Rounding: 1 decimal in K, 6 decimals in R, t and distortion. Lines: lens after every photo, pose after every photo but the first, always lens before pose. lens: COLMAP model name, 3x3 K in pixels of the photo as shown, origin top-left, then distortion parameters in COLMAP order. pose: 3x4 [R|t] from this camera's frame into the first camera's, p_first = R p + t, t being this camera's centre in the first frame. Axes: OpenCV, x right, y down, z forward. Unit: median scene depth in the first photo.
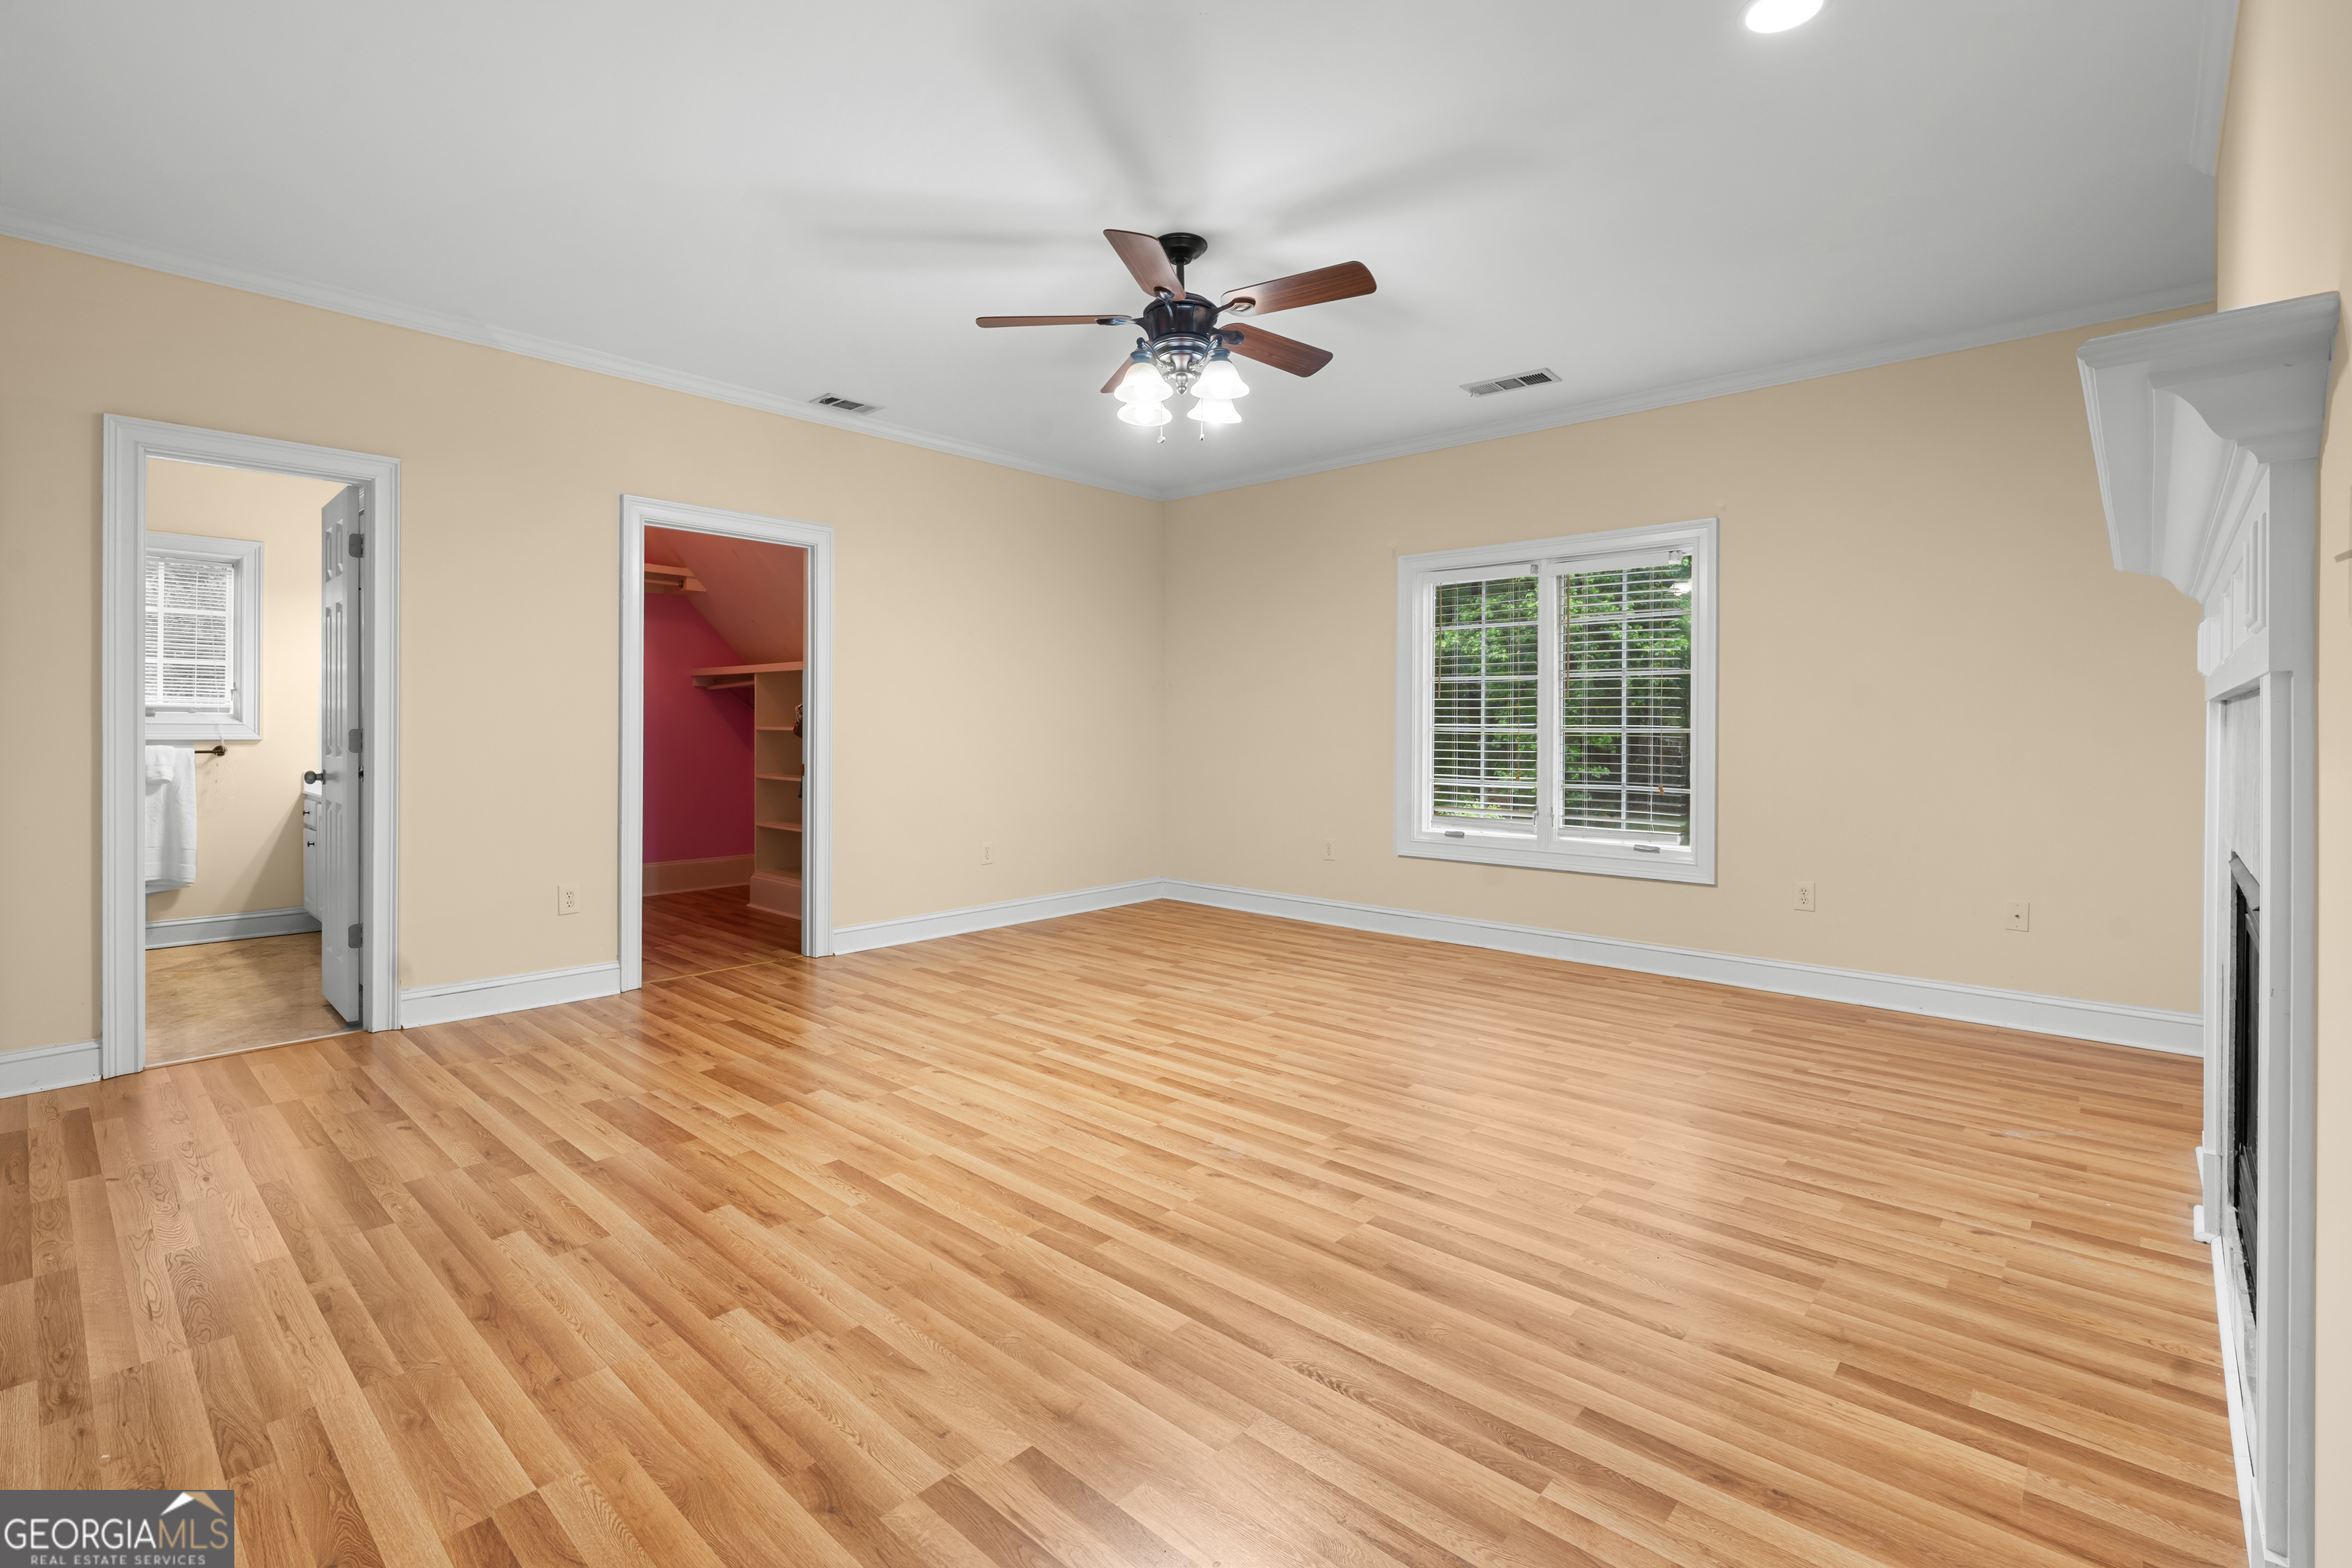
lens RADIAL K [[1080.9, 0, 1148.0], [0, 1080.9, 733.7], [0, 0, 1]] dist [0.000881, 0.000264]
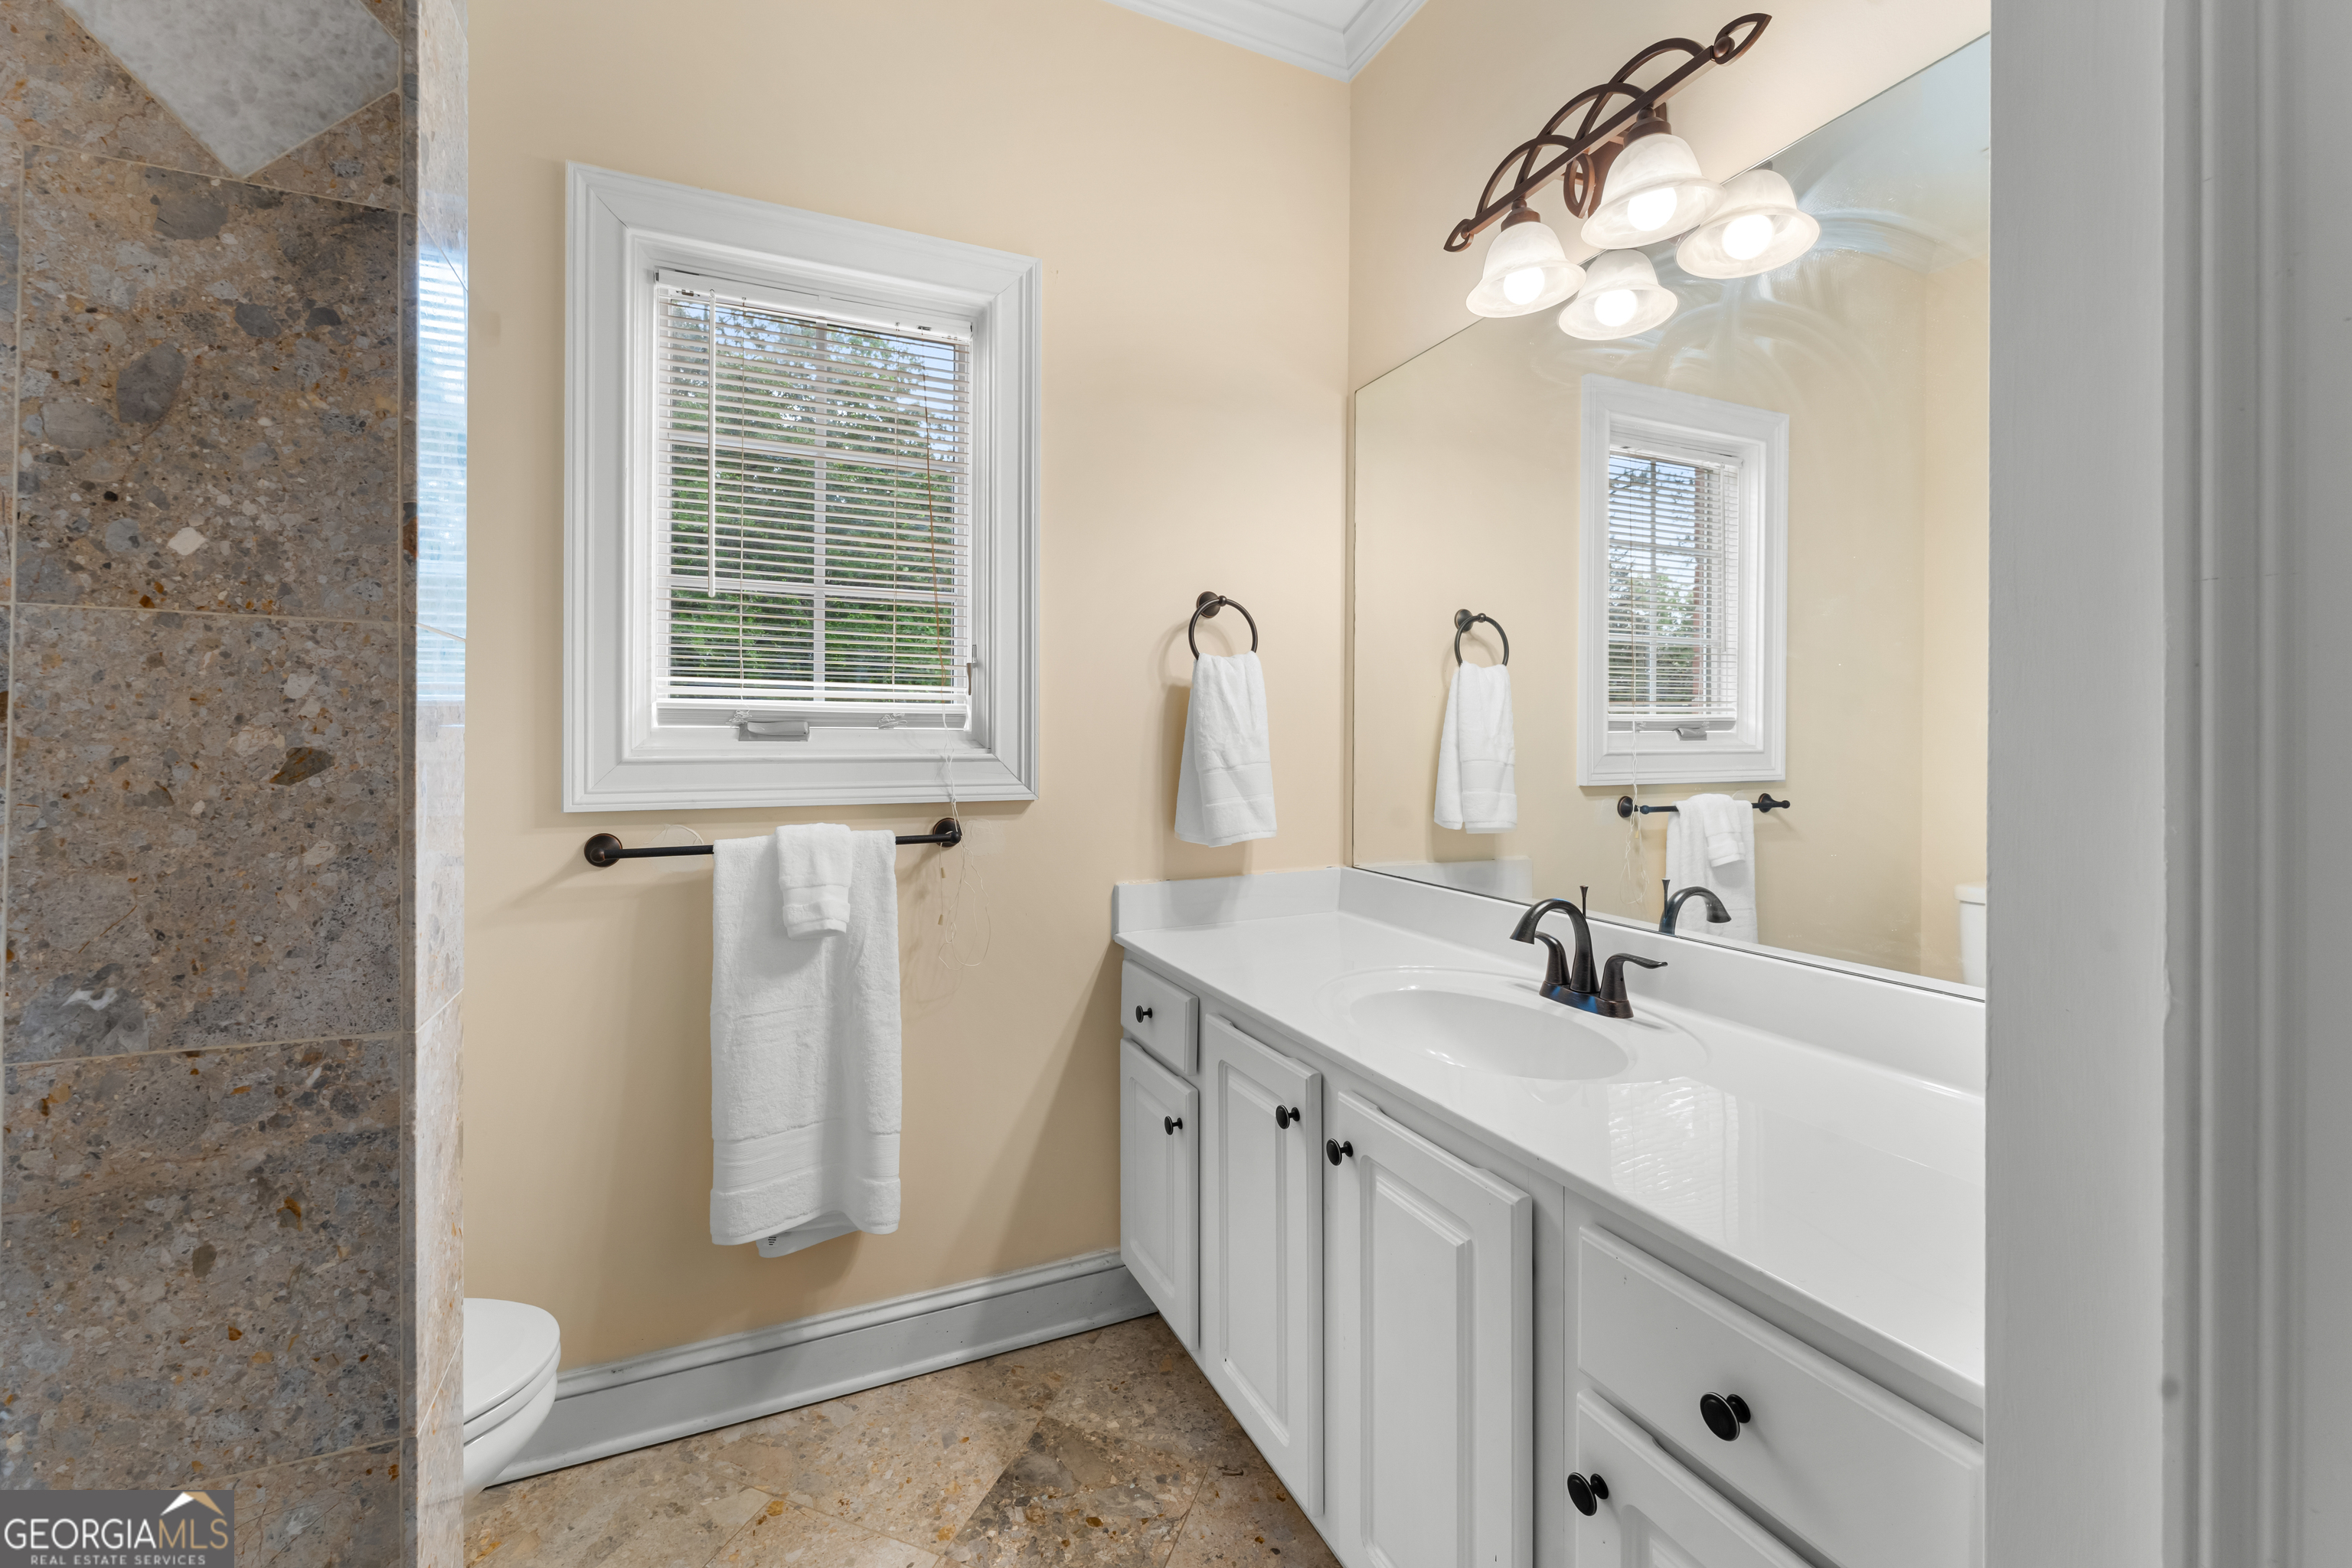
lens RADIAL K [[965.3, 0, 1166.5], [0, 965.3, 736.3], [0, 0, 1]] dist [-0.000564, -0.000402]
pose [[0.925188, -0.007961, -0.379427, -0.679924], [0.005322, 0.999954, -0.008003, -0.014024], [0.379473, 0.005385, 0.925187, 0.742396]]
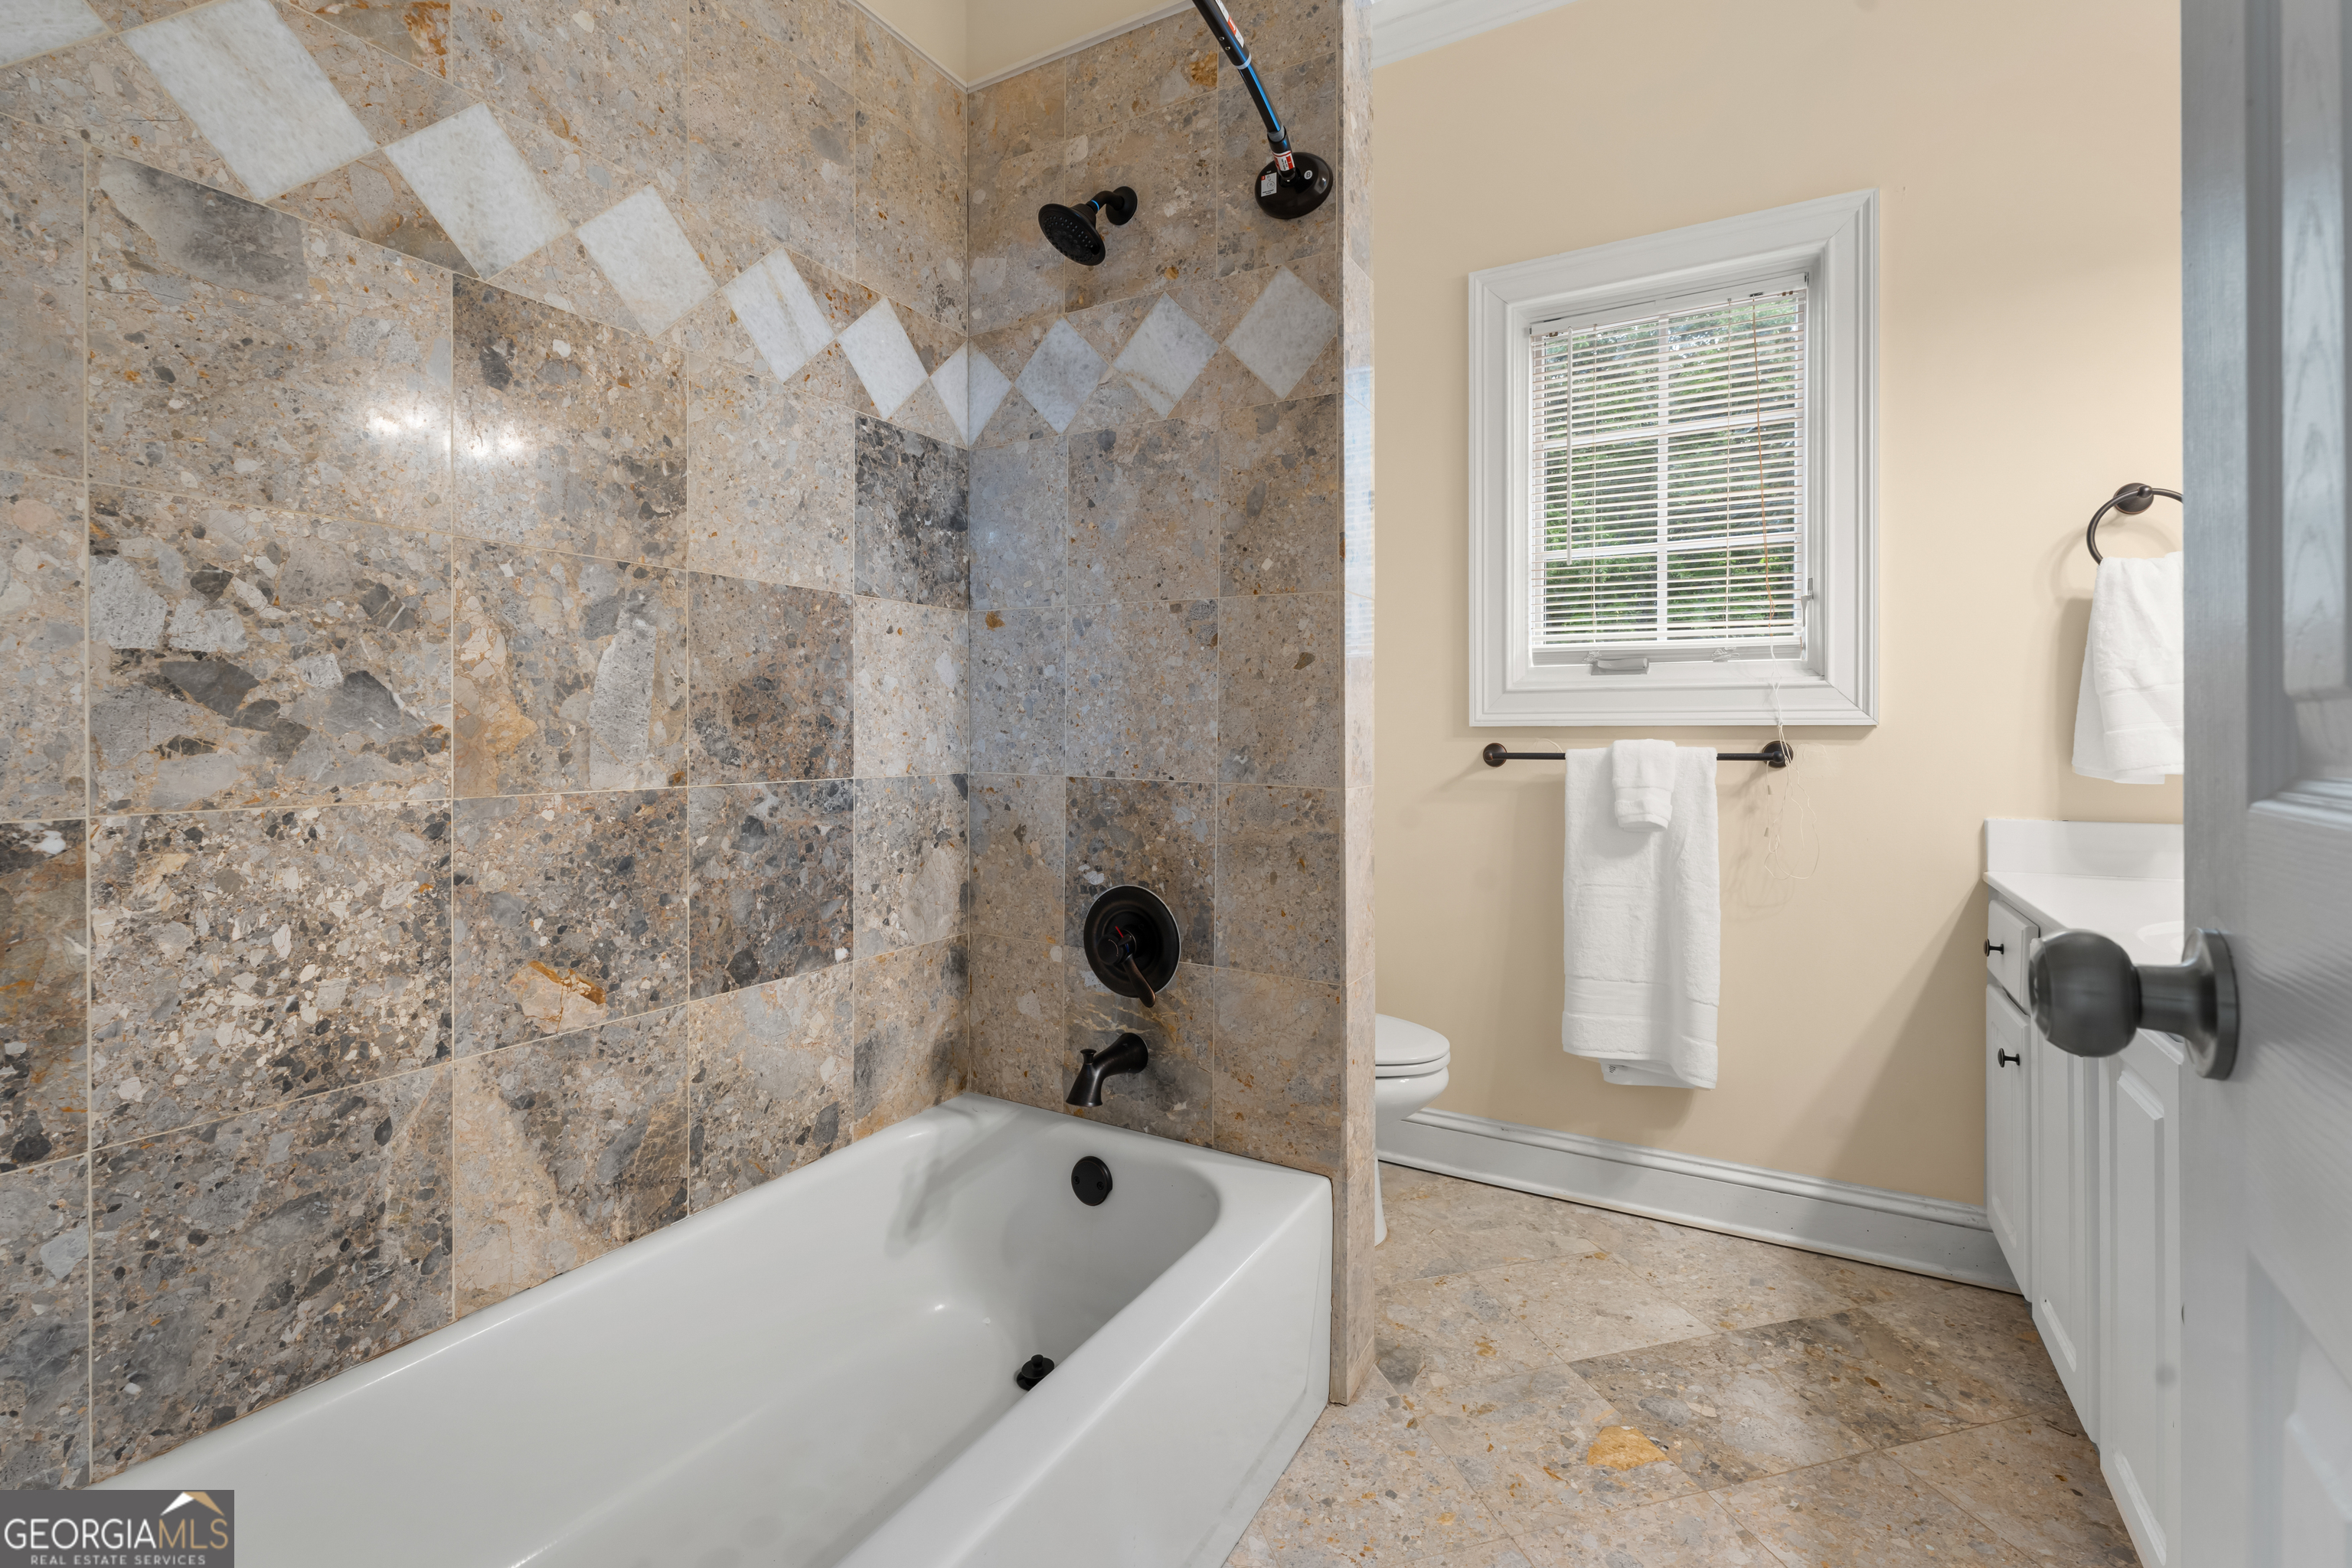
lens RADIAL K [[1038.9, 0, 1178.8], [0, 1038.9, 732.6], [0, 0, 1]] dist [0.000465, -0.000132]
pose [[0.252636, -0.005688, -0.967545, -0.557398], [0.001411, 0.999984, -0.005510, 0.009831], [0.967560, 0.000027, 0.252640, 0.707495]]
